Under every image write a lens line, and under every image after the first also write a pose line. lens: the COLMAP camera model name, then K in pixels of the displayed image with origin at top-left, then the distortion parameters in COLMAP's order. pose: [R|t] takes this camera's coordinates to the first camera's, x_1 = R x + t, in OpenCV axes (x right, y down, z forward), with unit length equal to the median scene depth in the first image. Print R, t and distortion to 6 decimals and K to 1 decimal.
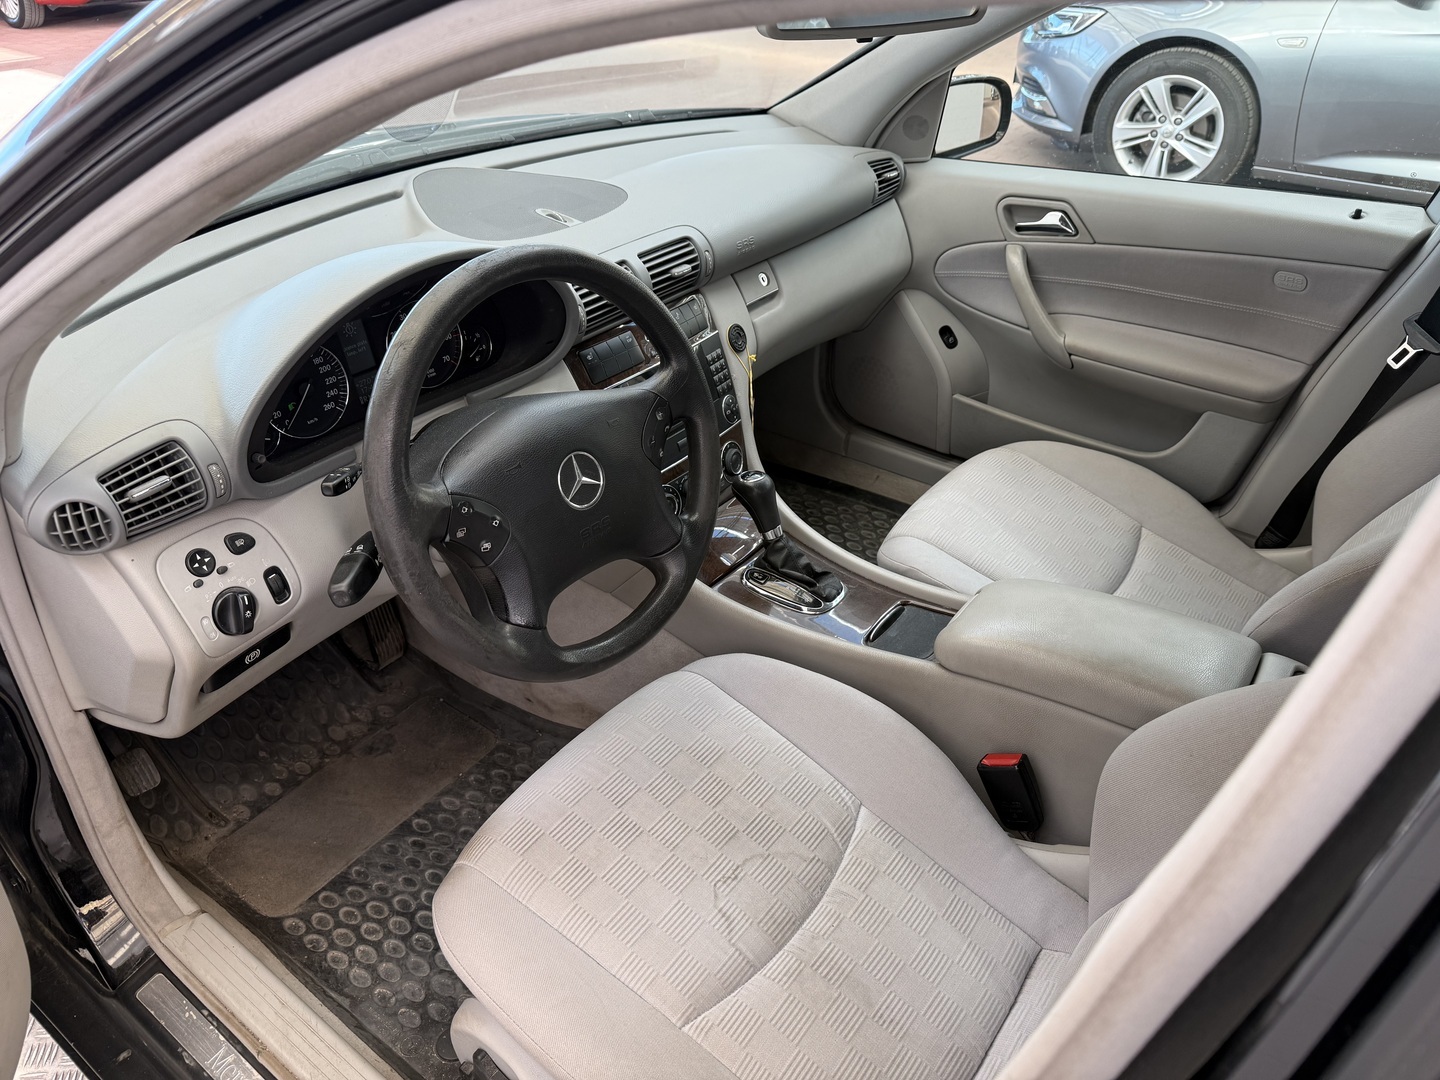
lens RADIAL K [[1047.0, 0, 719.7], [0, 1047.0, 539.1], [0, 0, 1]] dist [-0.008660, -0.004505]
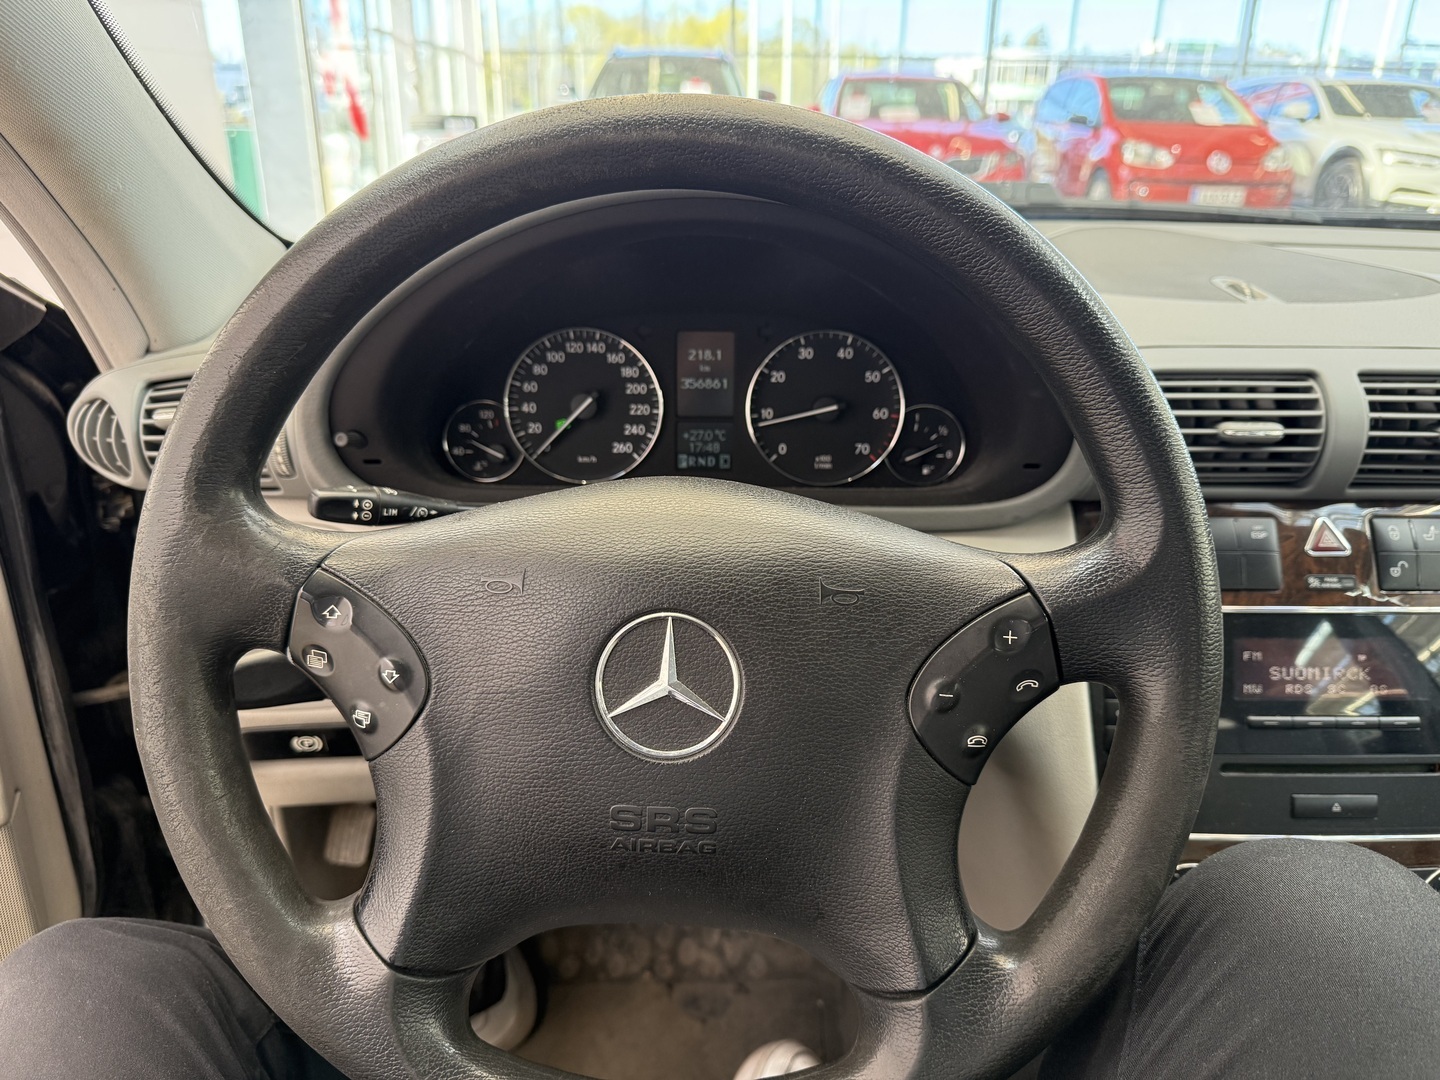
lens RADIAL K [[1047.0, 0, 723.9], [0, 1047.0, 533.6], [0, 0, 1]] dist [-0.008660, -0.004505]
pose [[0.590435, 0.281596, -0.756367, 0.101758], [-0.438885, 0.898507, -0.008088, -0.072759], [0.677323, 0.336733, 0.654098, 0.461787]]
